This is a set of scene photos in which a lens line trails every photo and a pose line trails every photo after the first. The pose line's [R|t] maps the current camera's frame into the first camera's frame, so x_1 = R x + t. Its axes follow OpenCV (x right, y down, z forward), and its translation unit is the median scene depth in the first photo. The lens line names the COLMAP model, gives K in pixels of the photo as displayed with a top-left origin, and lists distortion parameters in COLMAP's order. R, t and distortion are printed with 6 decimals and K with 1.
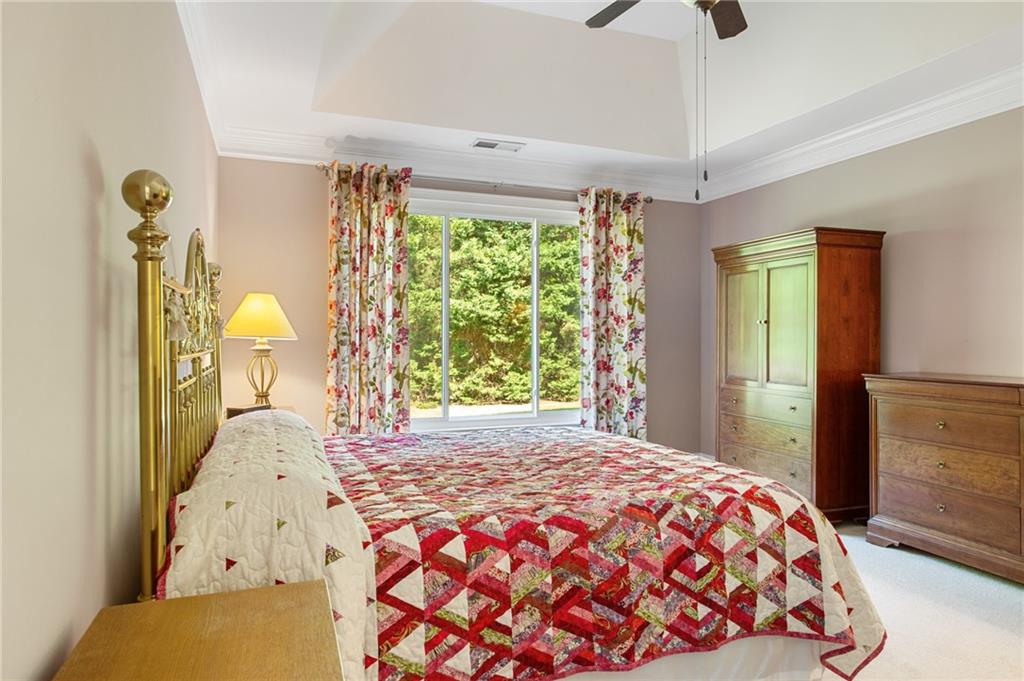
lens RADIAL K [[635.8, 0, 512.0], [0, 635.8, 340.5], [0, 0, 1]] dist [-0.007390, 0.000753]
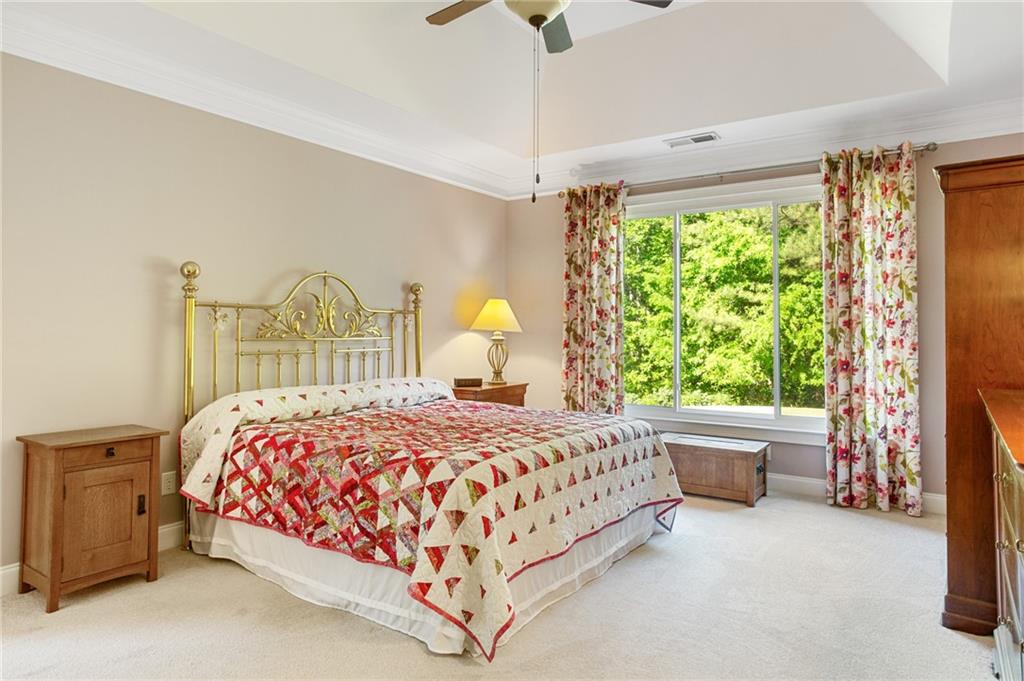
lens RADIAL K [[642.2, 0, 491.0], [0, 642.2, 309.6], [0, 0, 1]] dist [-0.005276, -0.000515]
pose [[0.542271, -0.021940, -0.839917, 1.653419], [-0.010560, 0.999402, -0.032925, -0.007977], [0.840137, 0.026724, 0.541715, 0.483875]]
